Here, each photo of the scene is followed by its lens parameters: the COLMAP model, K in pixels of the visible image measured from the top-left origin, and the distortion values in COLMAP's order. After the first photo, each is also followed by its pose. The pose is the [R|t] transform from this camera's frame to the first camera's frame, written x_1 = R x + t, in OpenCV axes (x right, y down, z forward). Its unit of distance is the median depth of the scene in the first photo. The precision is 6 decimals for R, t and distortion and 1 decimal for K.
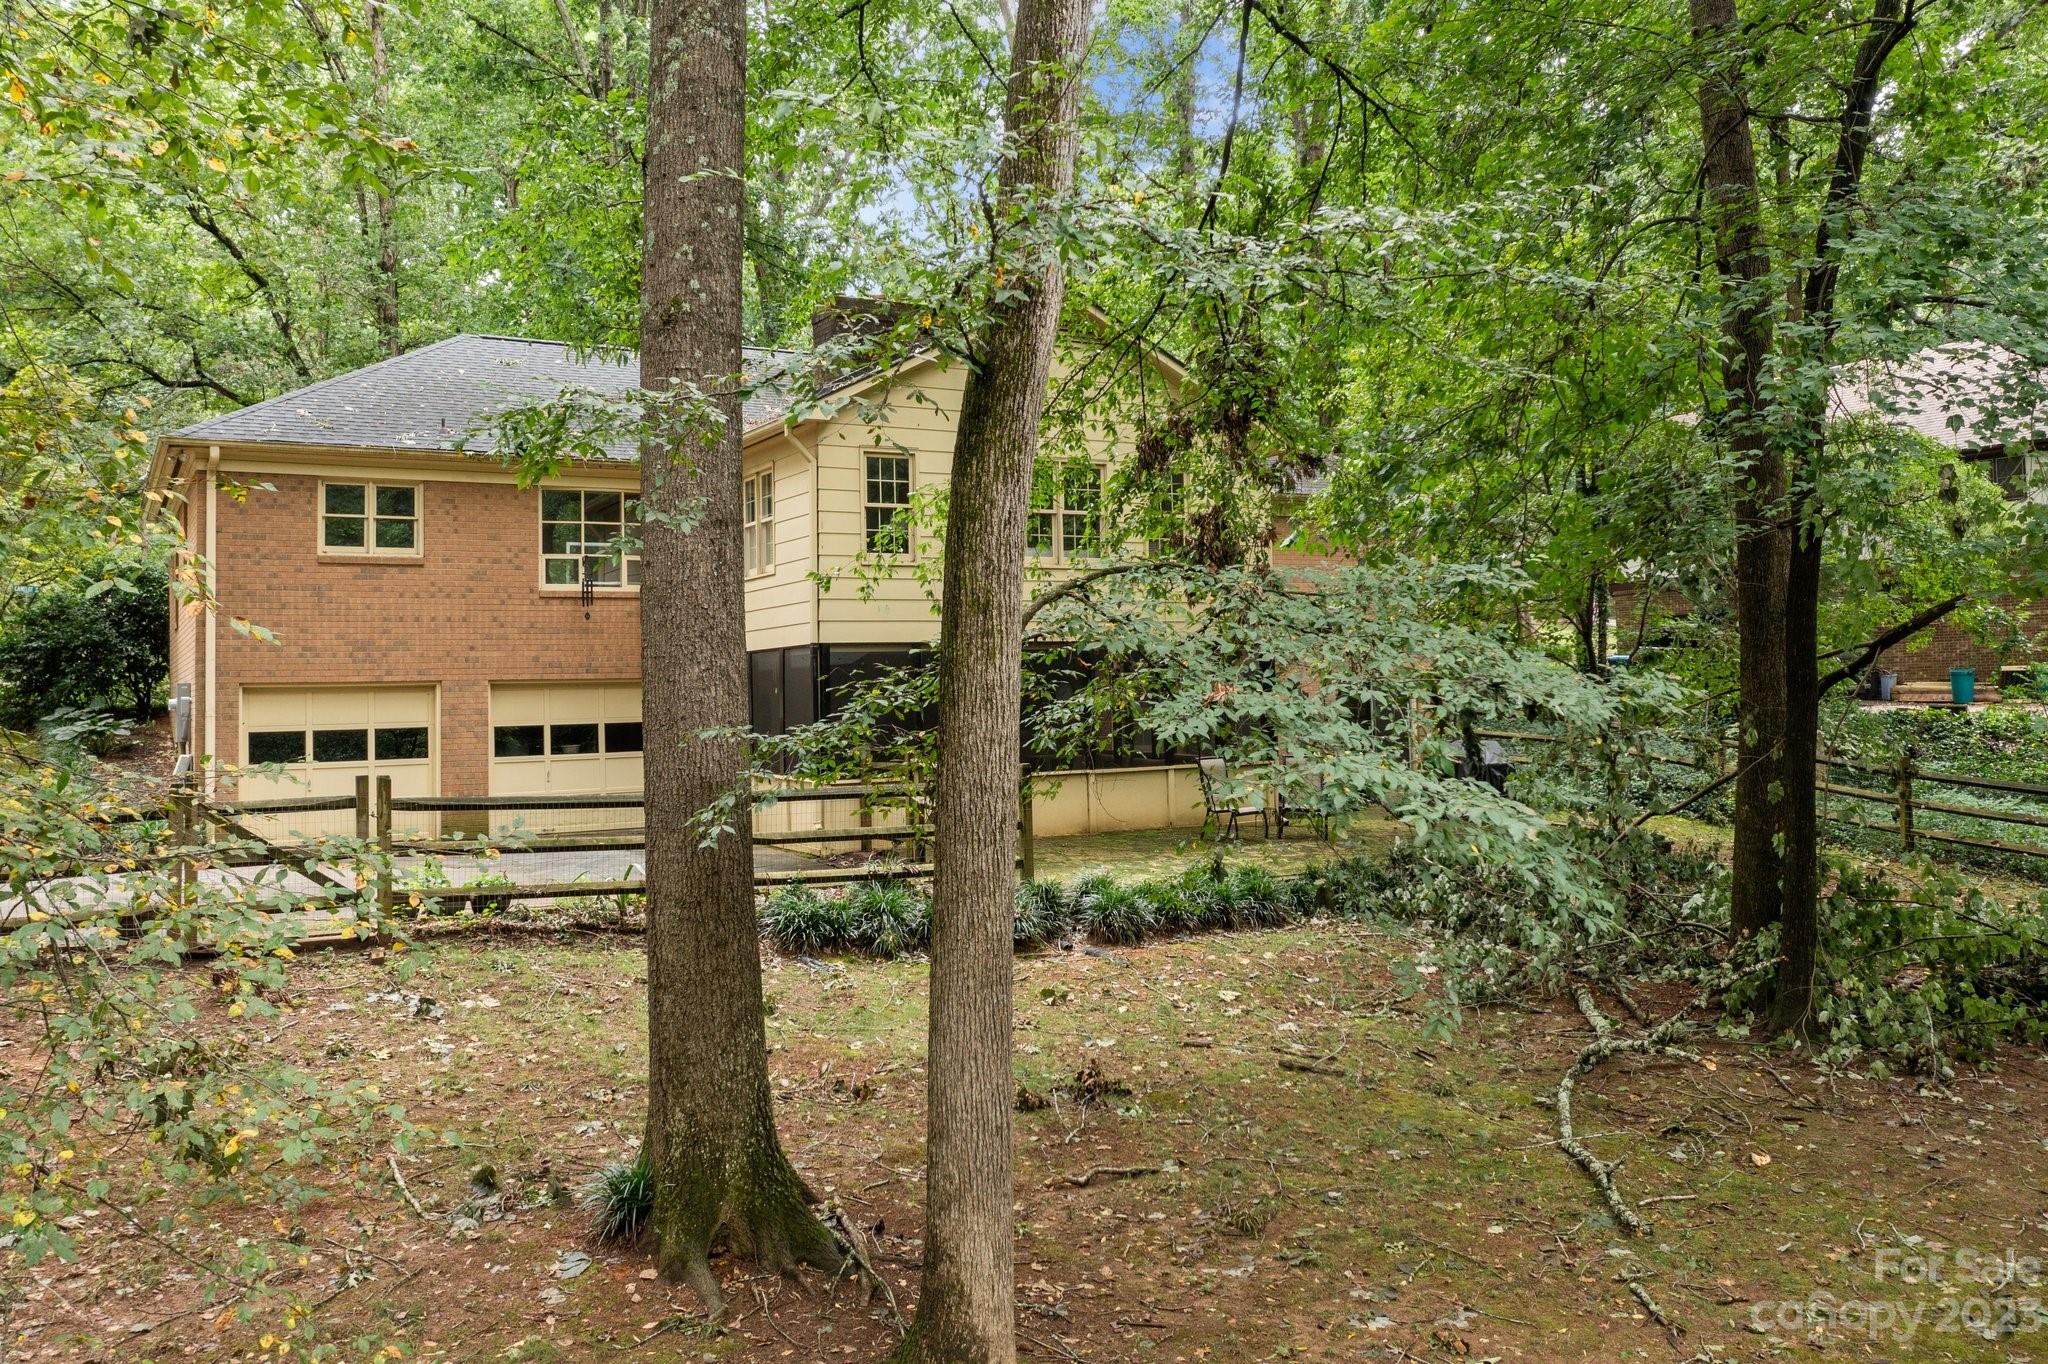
lens RADIAL K [[1665.7, 0, 1019.3], [0, 1665.7, 578.2], [0, 0, 1]] dist [0.007985, 0.003789]
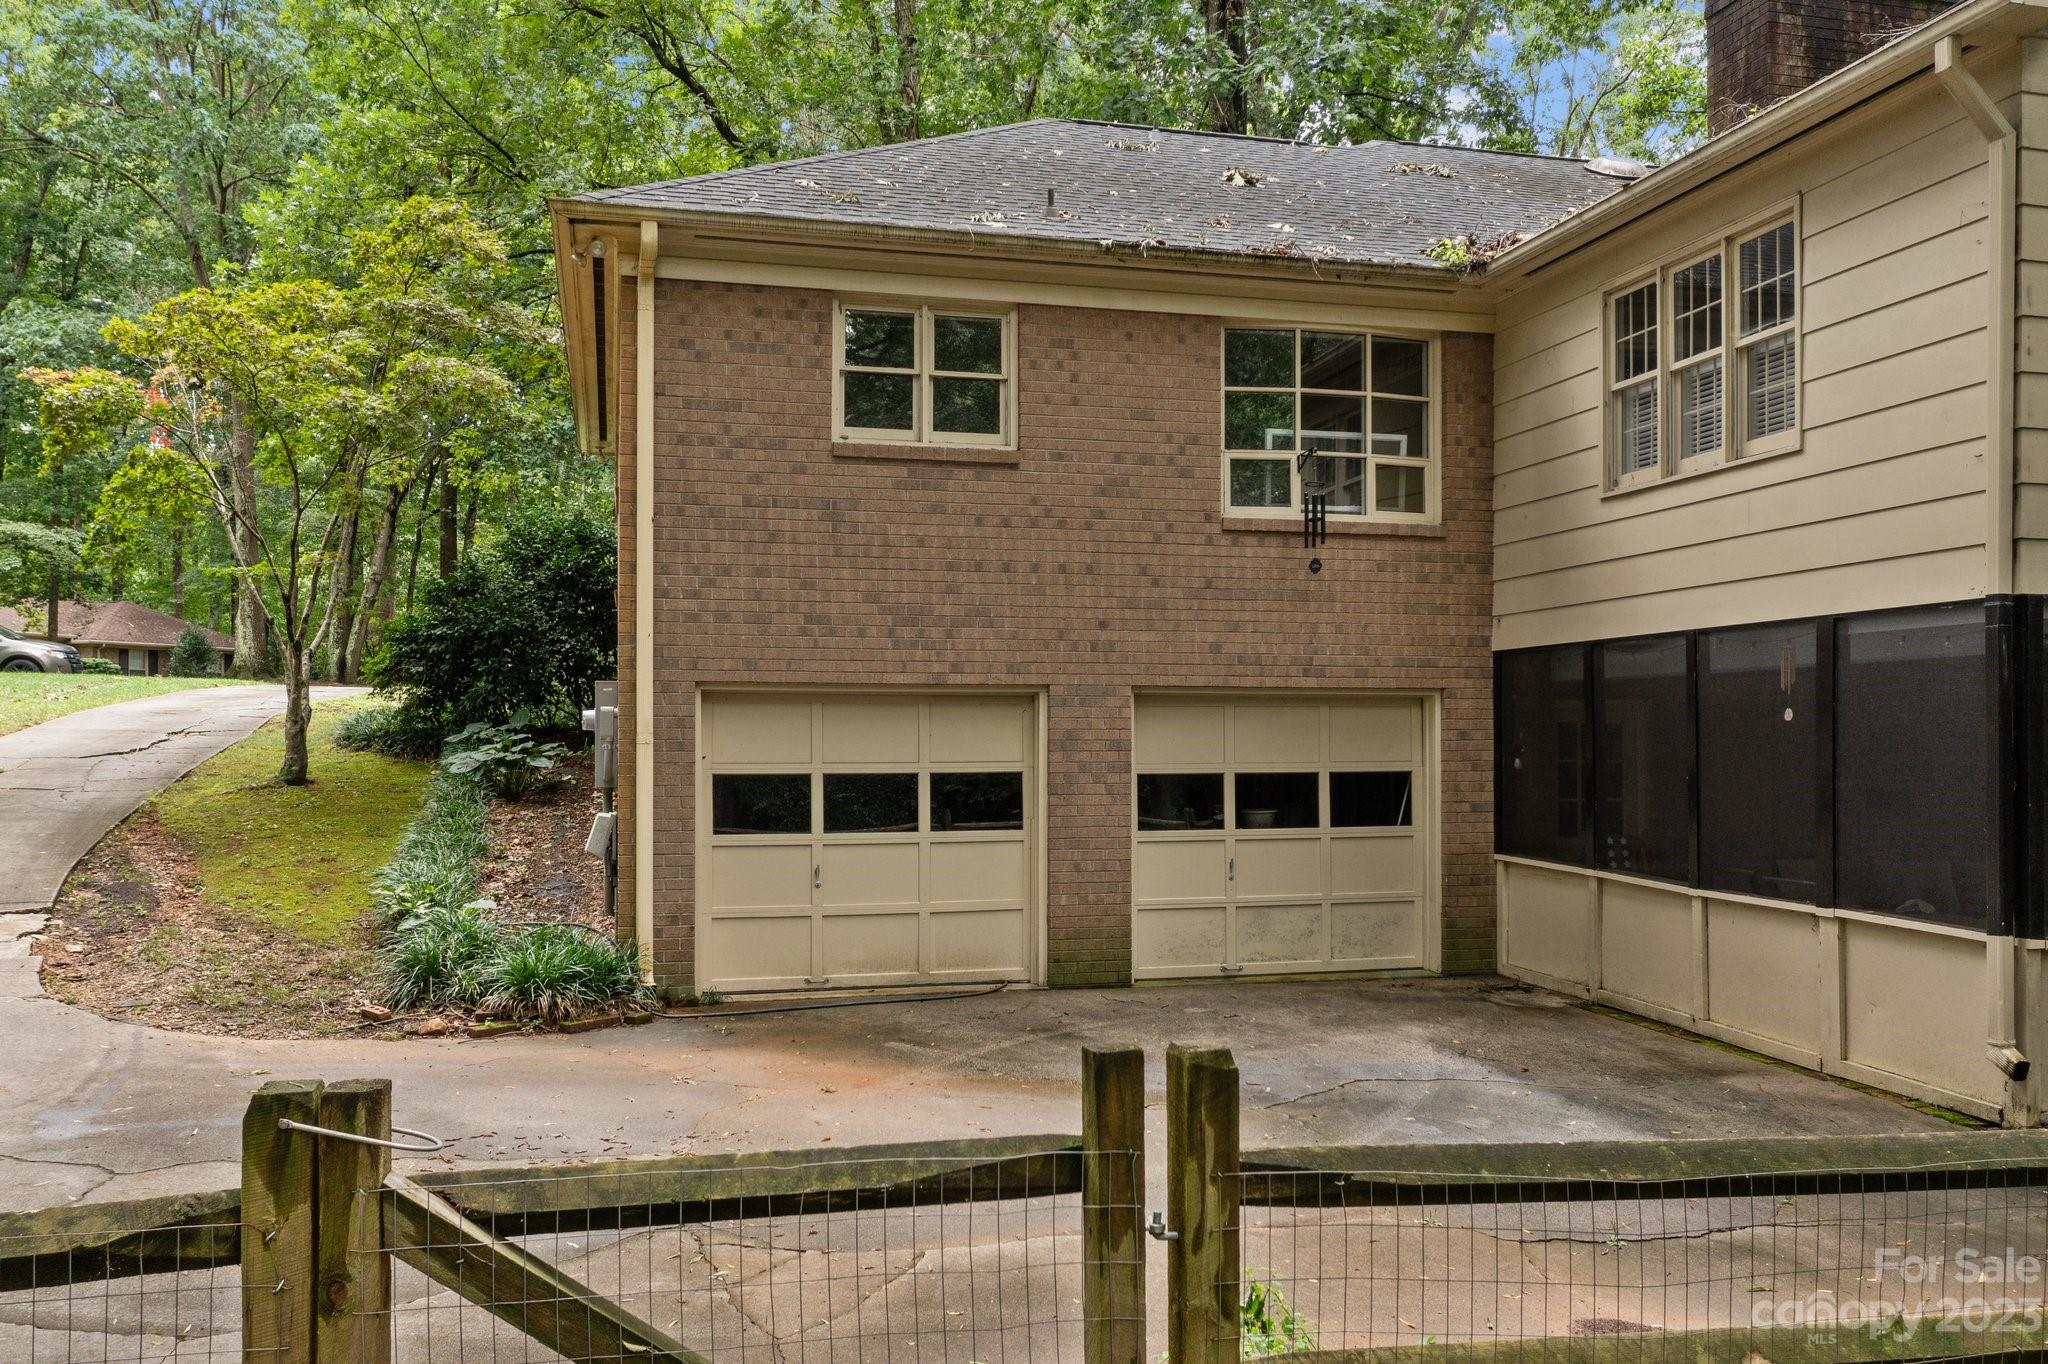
lens RADIAL K [[1652.1, 0, 1025.2], [0, 1652.1, 647.3], [0, 0, 1]] dist [0.001424, 0.000614]
pose [[0.965576, 0.007612, -0.260009, -0.218140], [-0.002624, 0.999806, 0.019525, 0.039336], [0.260107, -0.018171, 0.965409, 0.494199]]
